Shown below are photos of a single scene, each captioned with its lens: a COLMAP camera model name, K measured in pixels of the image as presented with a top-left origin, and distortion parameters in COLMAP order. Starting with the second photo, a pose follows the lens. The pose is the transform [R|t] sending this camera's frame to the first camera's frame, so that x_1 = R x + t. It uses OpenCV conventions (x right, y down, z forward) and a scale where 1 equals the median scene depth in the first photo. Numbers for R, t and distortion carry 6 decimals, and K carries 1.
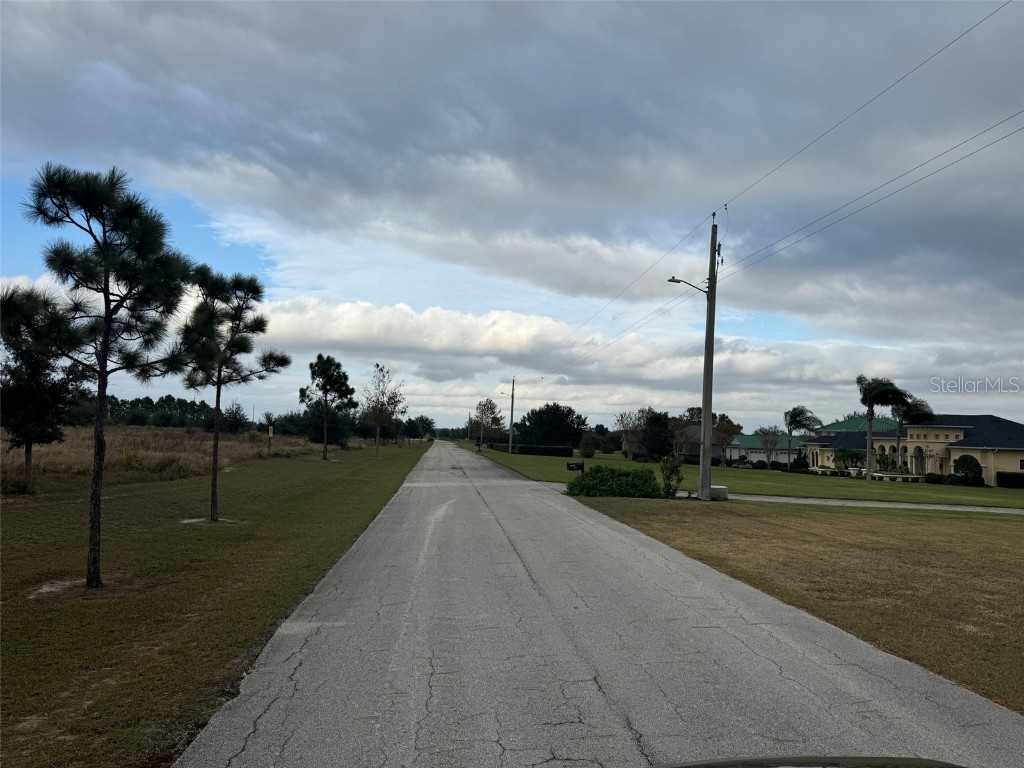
lens RADIAL K [[712.7, 0, 515.9], [0, 712.7, 384.5], [0, 0, 1]] dist [0.011361, 0.004873]
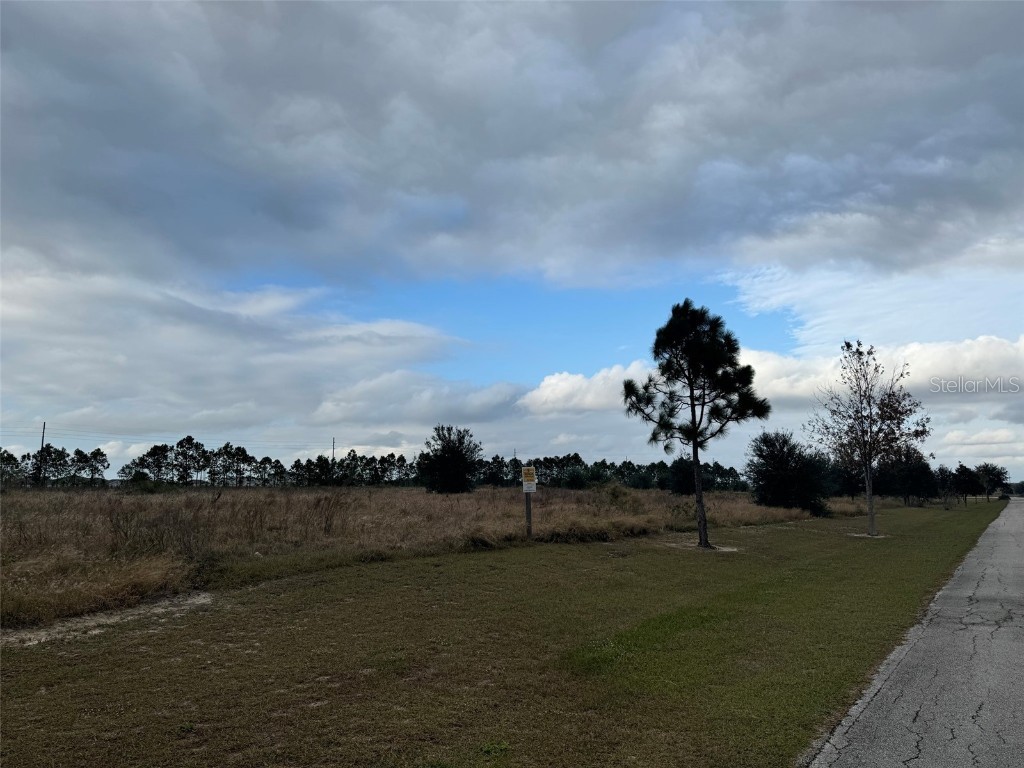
lens RADIAL K [[712.7, 0, 515.5], [0, 712.7, 379.3], [0, 0, 1]] dist [0.011361, 0.004873]
pose [[0.746502, -0.128439, -0.652870, -0.043891], [0.064890, 0.990569, -0.120679, 0.038964], [0.662212, 0.047722, 0.747795, 0.441807]]
